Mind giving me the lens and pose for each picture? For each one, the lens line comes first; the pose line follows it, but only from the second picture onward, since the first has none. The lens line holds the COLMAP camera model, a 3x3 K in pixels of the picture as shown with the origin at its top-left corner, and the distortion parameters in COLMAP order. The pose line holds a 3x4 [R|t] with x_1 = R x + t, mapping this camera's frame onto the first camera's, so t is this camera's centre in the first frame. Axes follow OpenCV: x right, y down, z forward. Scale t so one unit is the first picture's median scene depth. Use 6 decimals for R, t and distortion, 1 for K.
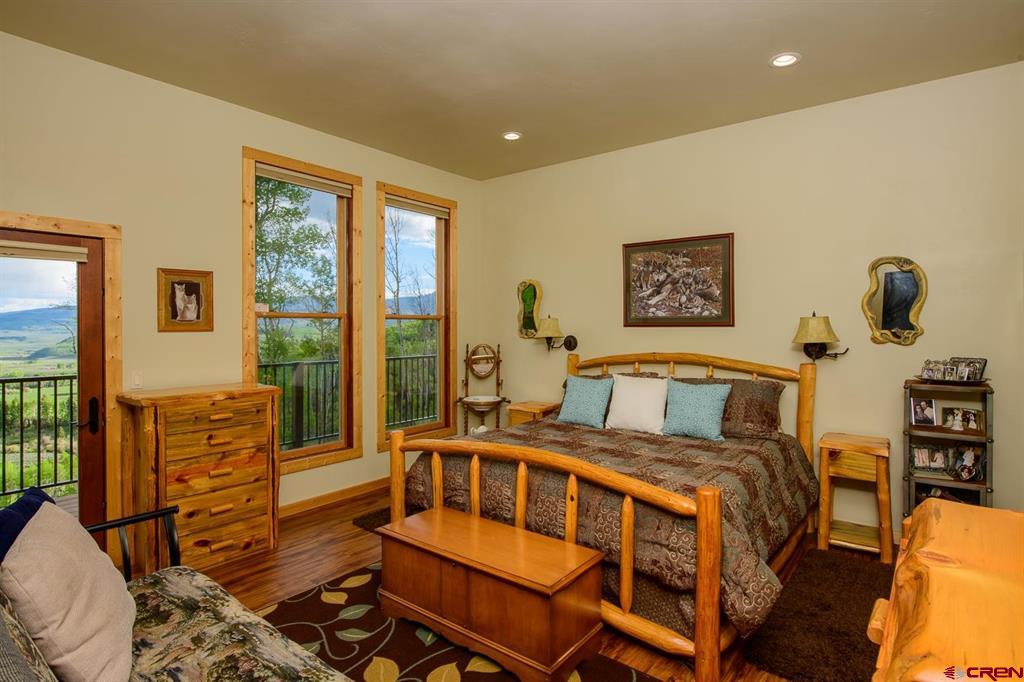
lens RADIAL K [[531.0, 0, 527.2], [0, 531.0, 329.2], [0, 0, 1]] dist [-0.004971, -0.002058]
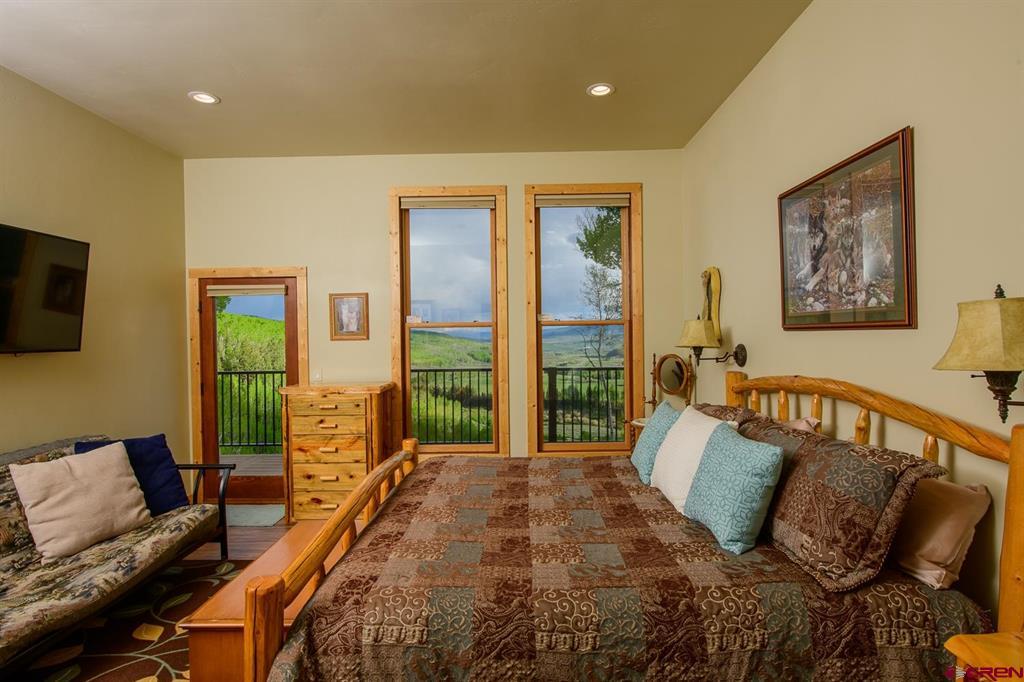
lens RADIAL K [[531.0, 0, 511.2], [0, 531.0, 339.2], [0, 0, 1]] dist [-0.004971, -0.002058]
pose [[0.601573, -0.001410, -0.798817, 0.533557], [0.009754, 0.999937, 0.005580, -0.001194], [0.798759, -0.011148, 0.601548, 0.429488]]
